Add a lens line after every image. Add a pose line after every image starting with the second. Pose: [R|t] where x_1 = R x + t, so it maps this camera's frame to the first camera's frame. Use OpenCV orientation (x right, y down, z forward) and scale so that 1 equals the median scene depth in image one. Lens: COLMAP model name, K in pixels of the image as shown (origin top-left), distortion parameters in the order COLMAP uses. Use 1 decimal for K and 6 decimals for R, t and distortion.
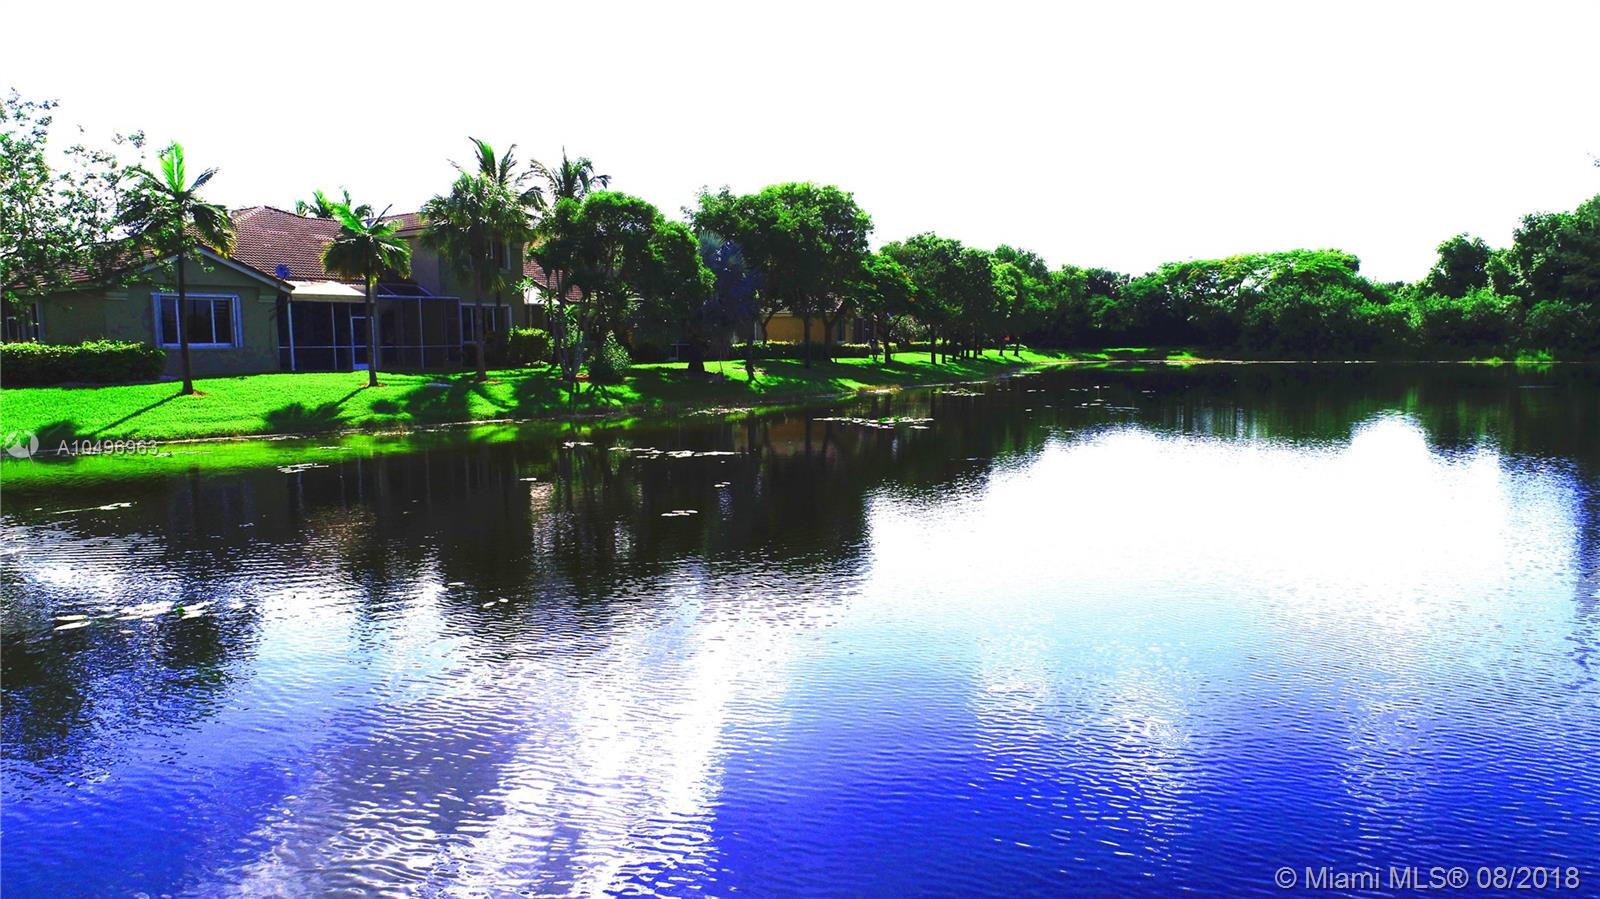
lens RADIAL K [[1066.5, 0, 800.0], [0, 1066.5, 449.5], [0, 0, 1]] dist [-0.001796, -0.001720]
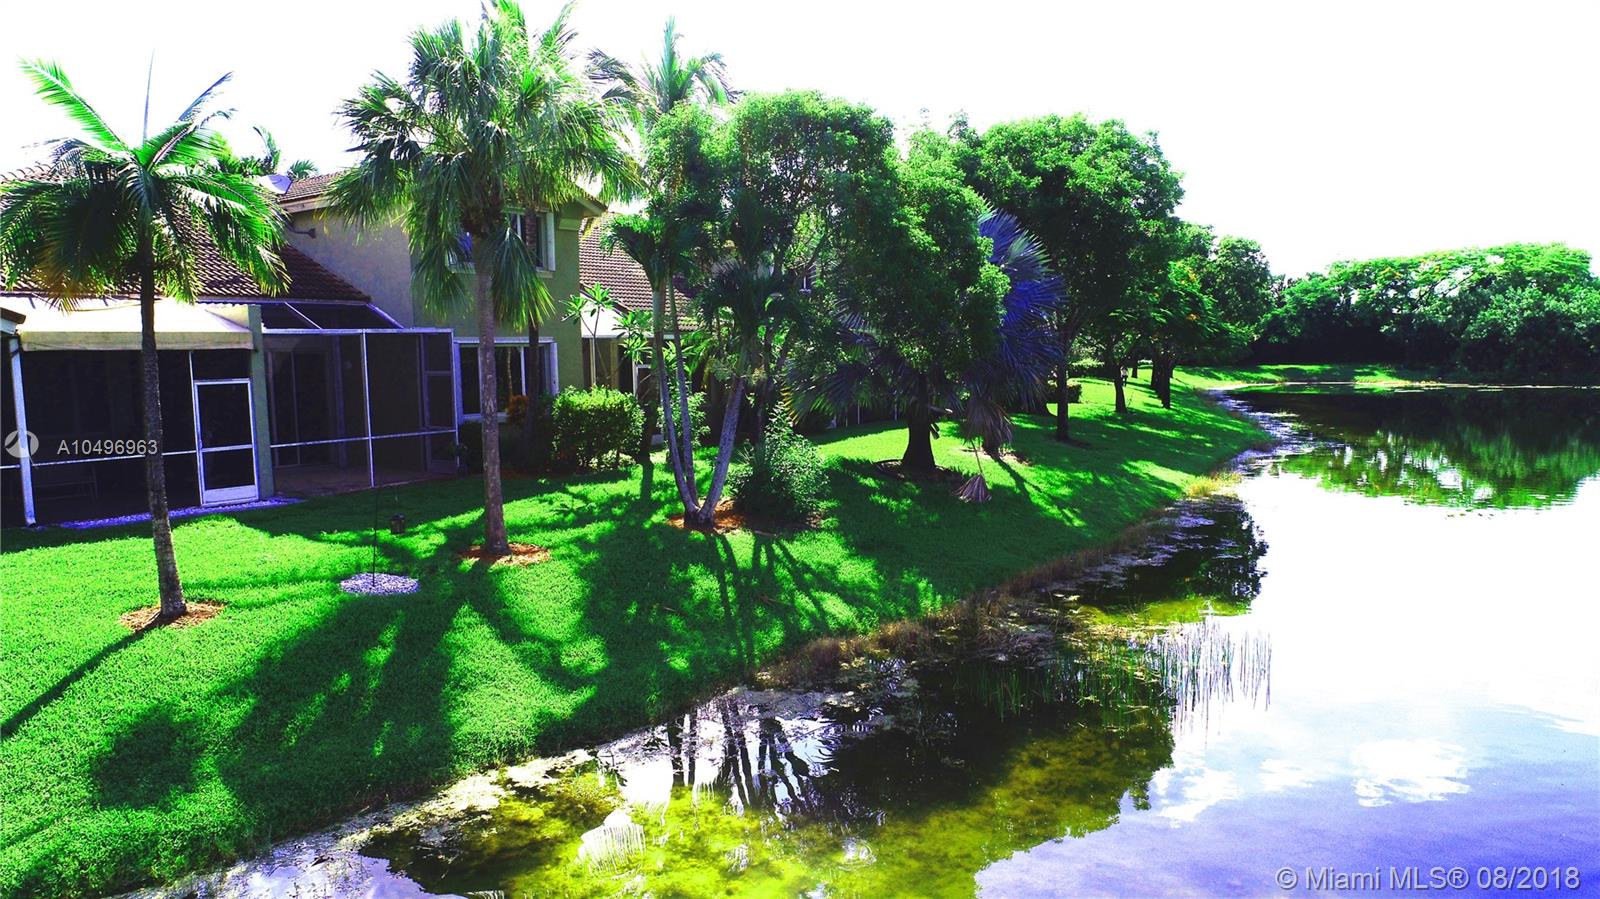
lens RADIAL K [[1066.5, 0, 800.0], [0, 1066.5, 449.5], [0, 0, 1]] dist [-0.001796, -0.001720]
pose [[0.999762, -0.000631, -0.021826, -0.150565], [0.000593, 0.999998, -0.001764, -0.086015], [0.021827, 0.001751, 0.999760, 0.515832]]
